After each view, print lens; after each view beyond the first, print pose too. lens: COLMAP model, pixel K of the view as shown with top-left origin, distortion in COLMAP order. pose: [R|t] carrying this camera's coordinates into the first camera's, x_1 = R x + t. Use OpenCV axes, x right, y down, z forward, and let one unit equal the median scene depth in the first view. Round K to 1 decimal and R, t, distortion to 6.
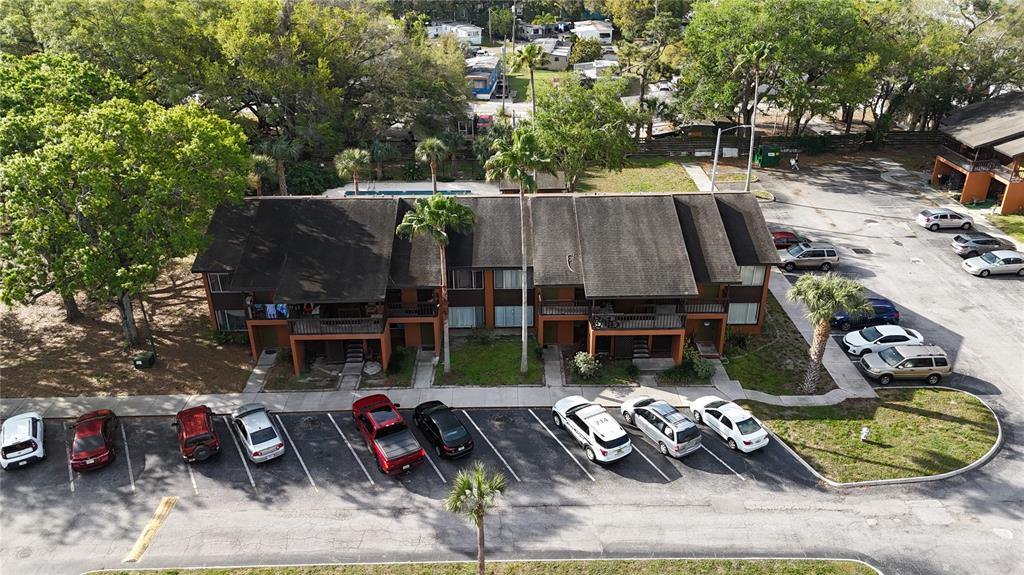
lens RADIAL K [[757.4, 0, 514.9], [0, 757.4, 285.9], [0, 0, 1]] dist [0.062835, -0.052151]
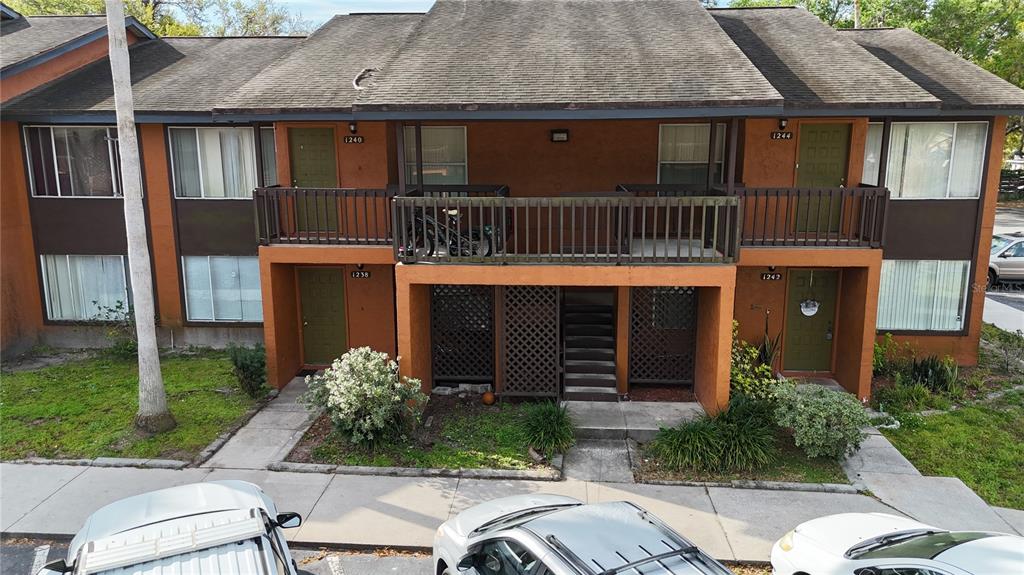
lens RADIAL K [[757.4, 0, 514.7], [0, 757.4, 286.0], [0, 0, 1]] dist [0.062835, -0.052151]
pose [[0.996936, 0.017836, -0.076156, 0.164591], [-0.036646, 0.966688, -0.253320, 0.132947], [0.069100, 0.255335, 0.964380, 0.728346]]
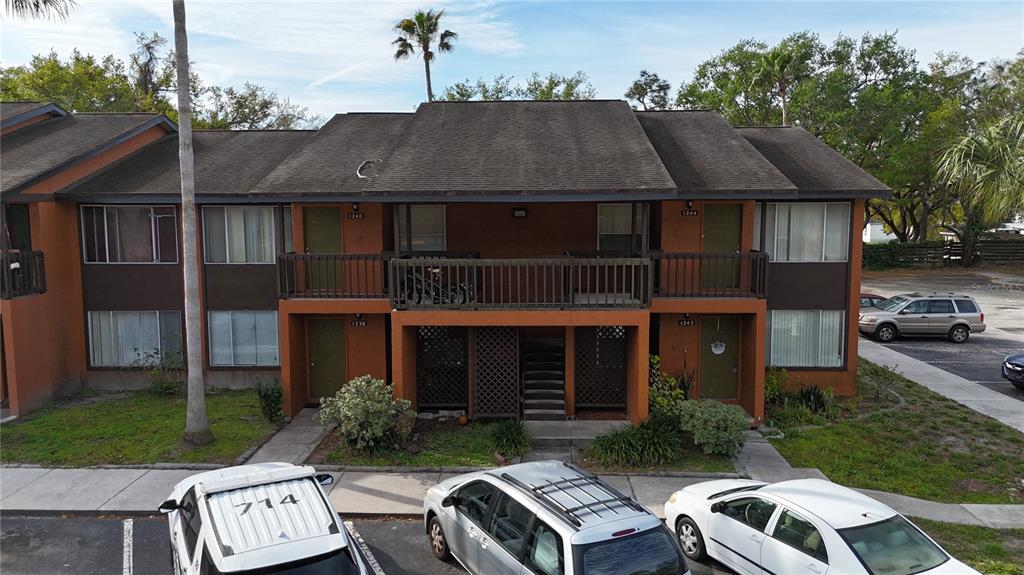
lens RADIAL K [[757.4, 0, 515.4], [0, 757.4, 285.2], [0, 0, 1]] dist [0.062835, -0.052151]
pose [[0.999098, 0.006477, -0.041975, 0.173686], [-0.020576, 0.938400, -0.344937, 0.167888], [0.037155, 0.345489, 0.937687, 0.651781]]
